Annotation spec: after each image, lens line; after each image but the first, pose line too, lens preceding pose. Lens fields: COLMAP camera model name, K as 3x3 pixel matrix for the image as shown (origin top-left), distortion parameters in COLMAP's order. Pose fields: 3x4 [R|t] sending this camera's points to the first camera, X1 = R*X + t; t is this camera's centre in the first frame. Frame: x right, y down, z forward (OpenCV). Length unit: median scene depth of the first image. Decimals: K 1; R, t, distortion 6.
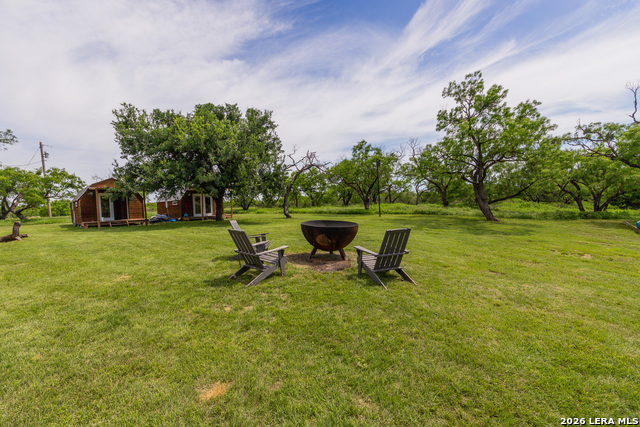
lens RADIAL K [[267.3, 0, 320.0], [0, 267.3, 213.5], [0, 0, 1]] dist [-0.001485, -0.000264]
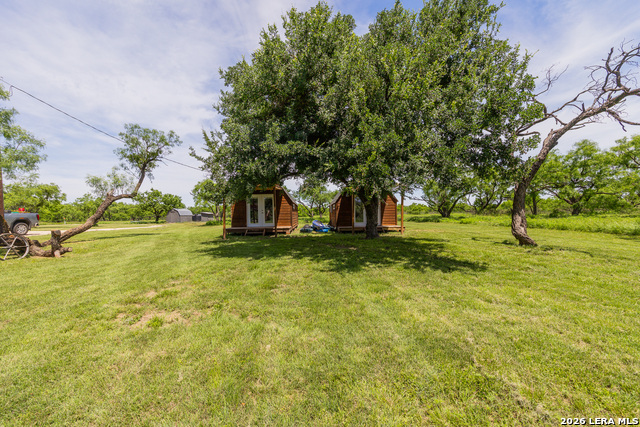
lens RADIAL K [[256.0, 0, 320.0], [0, 256.0, 213.5], [0, 0, 1]] dist [-0.000471, 0.000124]
pose [[0.708796, 0.031021, -0.704731, -0.042976], [-0.038745, 0.999237, 0.005016, -0.015086], [0.704349, 0.023750, 0.709456, 0.329416]]
